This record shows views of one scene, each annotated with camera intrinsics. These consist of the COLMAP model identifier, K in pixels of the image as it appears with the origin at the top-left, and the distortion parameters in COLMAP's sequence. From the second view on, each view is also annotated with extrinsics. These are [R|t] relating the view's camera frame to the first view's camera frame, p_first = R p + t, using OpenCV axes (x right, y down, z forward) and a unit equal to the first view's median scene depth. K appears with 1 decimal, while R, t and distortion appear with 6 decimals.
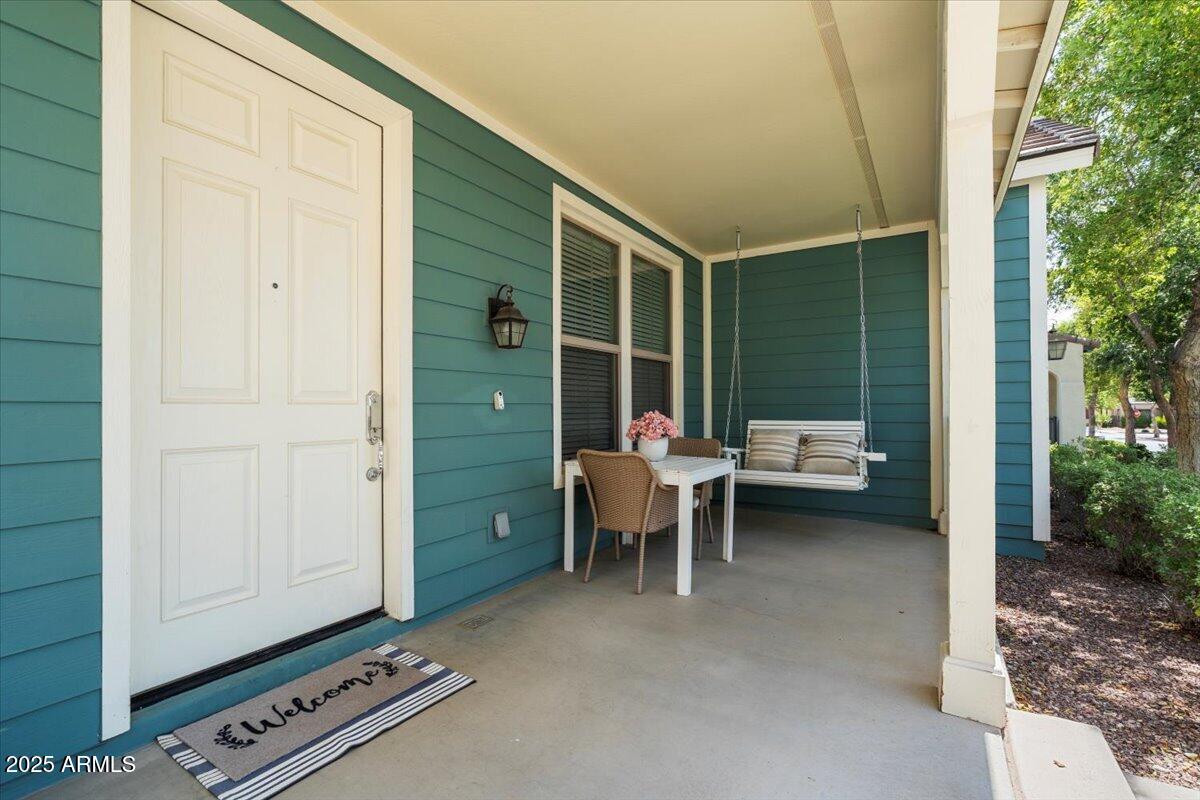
lens RADIAL K [[549.8, 0, 601.2], [0, 549.8, 402.7], [0, 0, 1]] dist [0.013383, 0.000520]
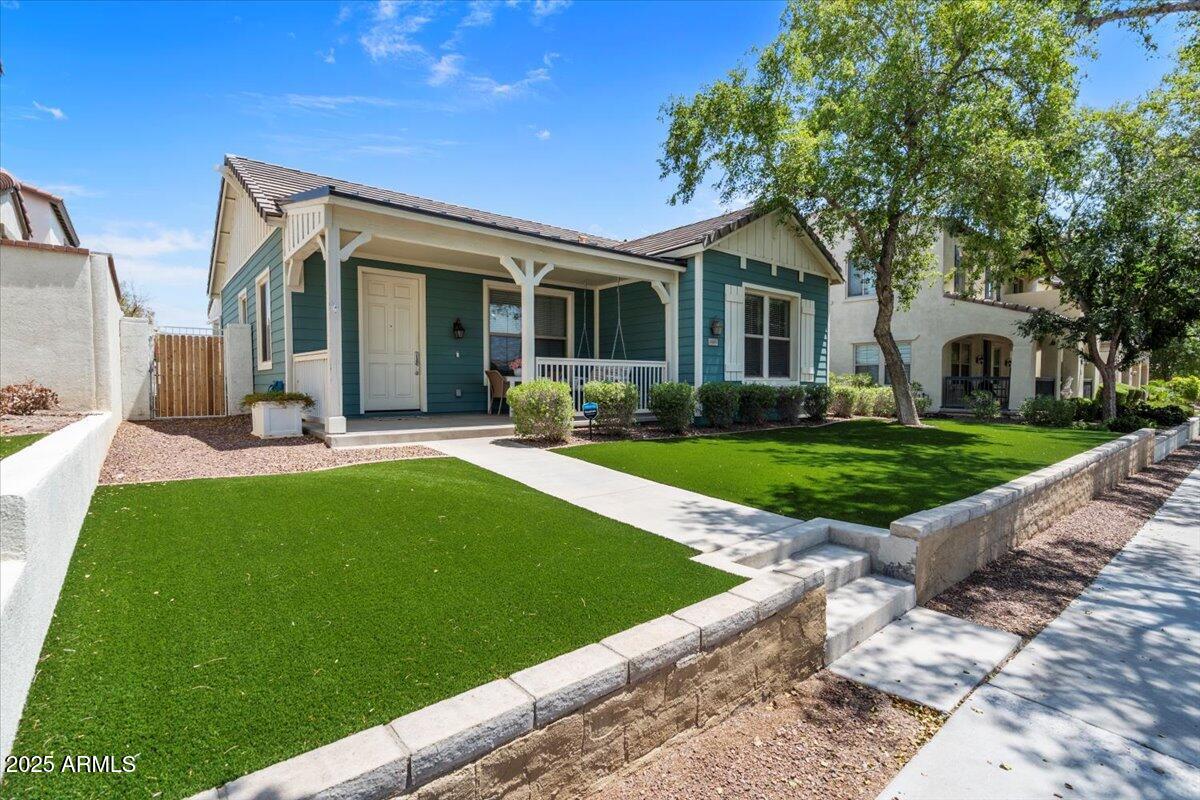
lens RADIAL K [[549.8, 0, 597.5], [0, 549.8, 399.5], [0, 0, 1]] dist [0.013383, 0.000520]
pose [[0.949284, 0.006981, -0.314342, 1.908661], [0.001810, 0.999616, 0.027668, 0.203029], [0.314415, -0.026833, 0.948906, -2.147843]]
